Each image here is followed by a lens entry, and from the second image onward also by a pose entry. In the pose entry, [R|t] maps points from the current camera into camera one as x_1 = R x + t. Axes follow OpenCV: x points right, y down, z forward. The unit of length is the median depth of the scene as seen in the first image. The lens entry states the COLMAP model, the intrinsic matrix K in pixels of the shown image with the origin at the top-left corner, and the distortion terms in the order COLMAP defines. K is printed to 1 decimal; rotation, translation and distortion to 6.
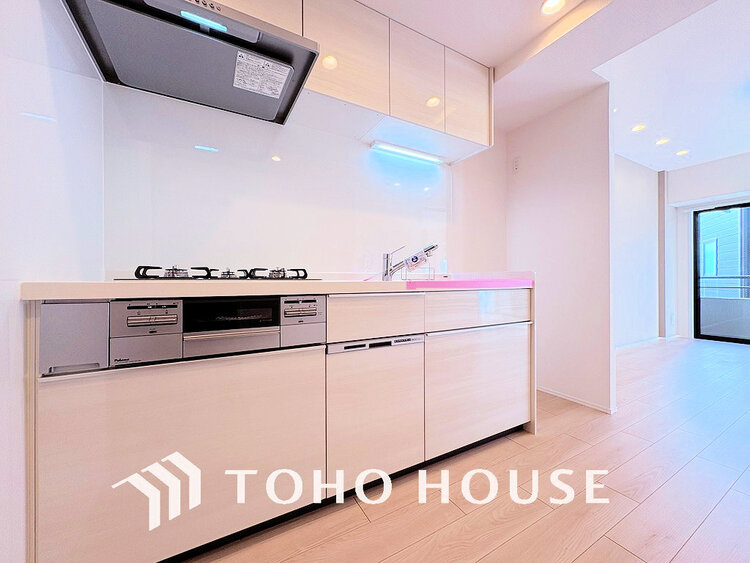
lens RADIAL K [[298.1, 0, 368.4], [0, 298.1, 278.7], [0, 0, 1]] dist [0.000915, -0.000499]
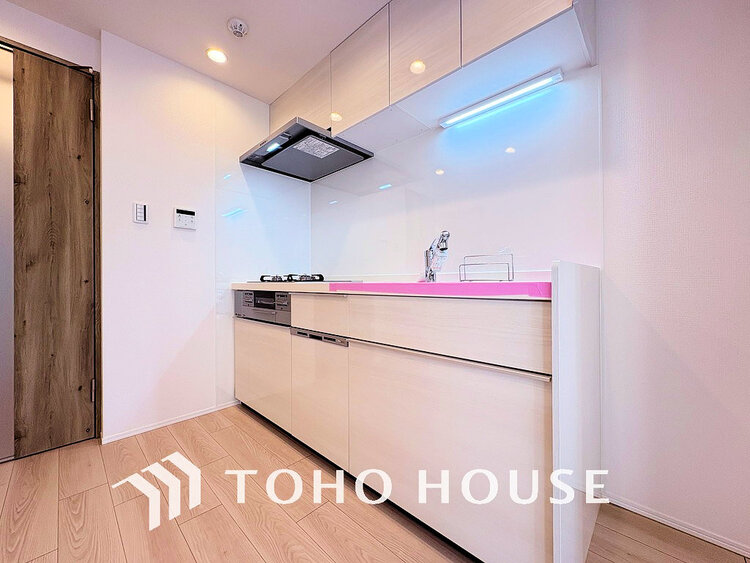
lens RADIAL K [[298.1, 0, 376.4], [0, 298.1, 279.8], [0, 0, 1]] dist [0.000915, -0.000499]
pose [[0.302852, -0.009385, -0.952991, 1.372705], [0.004842, 0.999954, -0.008309, 0.008228], [0.953025, -0.002098, 0.302883, 0.980739]]
